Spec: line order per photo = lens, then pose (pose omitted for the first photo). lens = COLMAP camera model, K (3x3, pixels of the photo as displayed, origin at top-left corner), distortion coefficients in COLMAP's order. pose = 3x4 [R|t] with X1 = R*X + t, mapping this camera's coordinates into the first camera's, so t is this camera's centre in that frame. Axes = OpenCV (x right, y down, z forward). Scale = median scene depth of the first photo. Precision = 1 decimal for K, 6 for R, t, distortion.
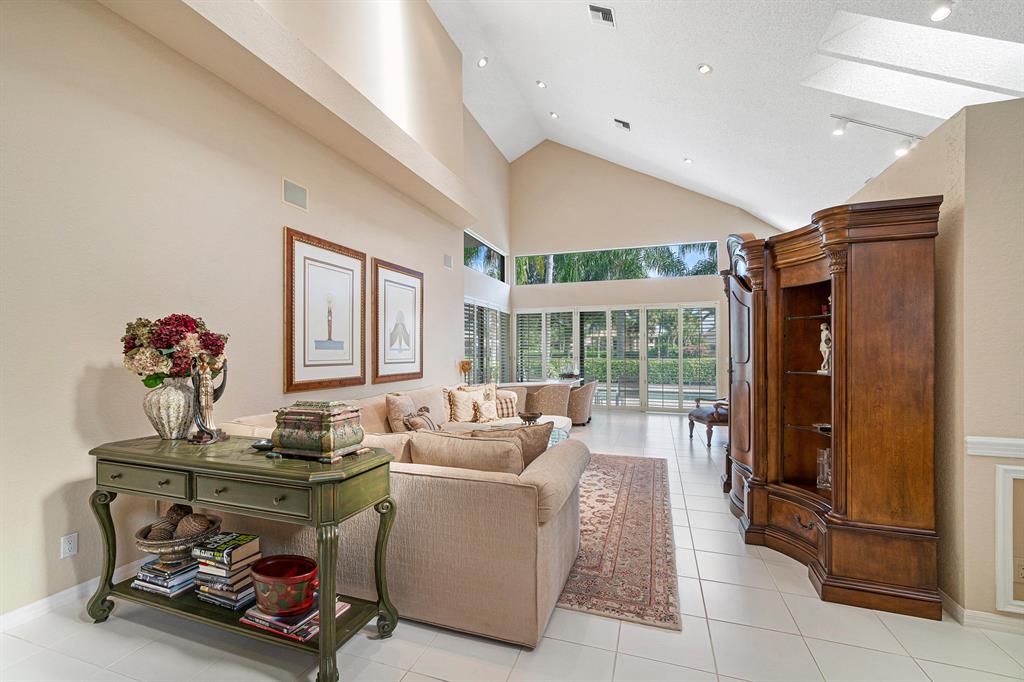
lens RADIAL K [[455.6, 0, 505.0], [0, 455.6, 355.4], [0, 0, 1]] dist [0.003643, 0.000485]
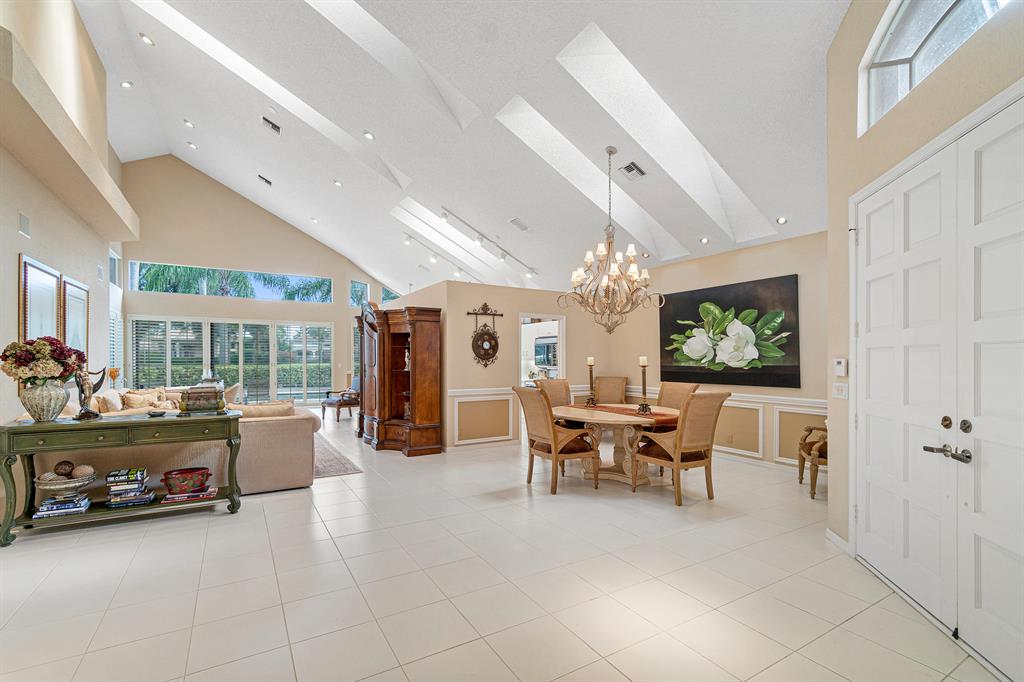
lens RADIAL K [[447.3, 0, 510.4], [0, 447.3, 362.4], [0, 0, 1]] dist [0.001610, 0.000131]
pose [[0.639817, -0.002291, 0.768524, -0.558613], [0.000913, 0.999997, 0.002221, -0.005089], [-0.768526, -0.000719, 0.639818, -0.679270]]
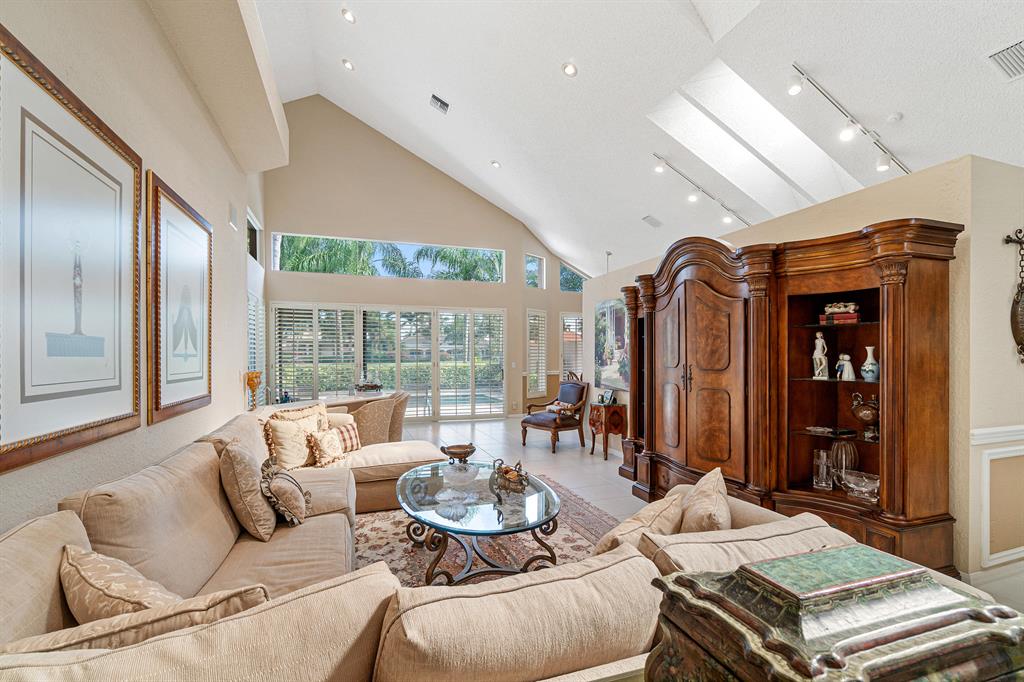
lens RADIAL K [[447.1, 0, 519.6], [0, 447.1, 357.1], [0, 0, 1]] dist [-0.002125, -0.000301]
pose [[0.776911, -0.002058, 0.629607, -0.367886], [0.006628, 0.999966, -0.004911, -0.008471], [-0.629576, 0.007988, 0.776898, 0.475674]]
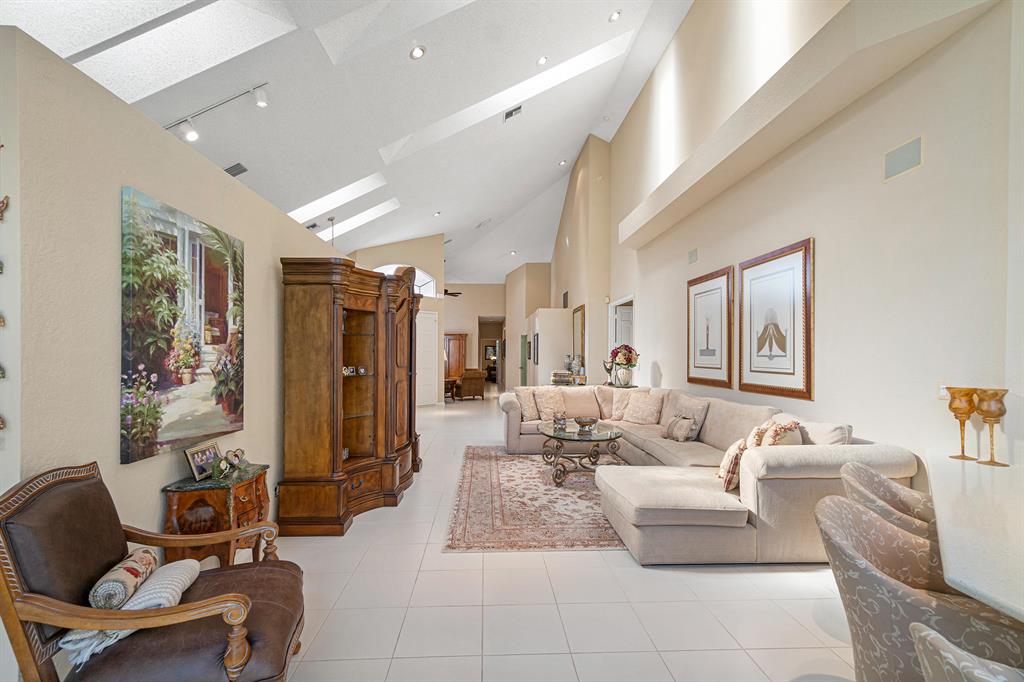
lens RADIAL K [[444.1, 0, 510.4], [0, 444.1, 353.0], [0, 0, 1]] dist [0.001273, 0.000224]
pose [[-0.929193, 0.000565, -0.369595, 0.695355], [-0.001794, 0.999980, 0.006039, -0.031685], [0.369591, 0.006274, -0.929173, 2.234460]]
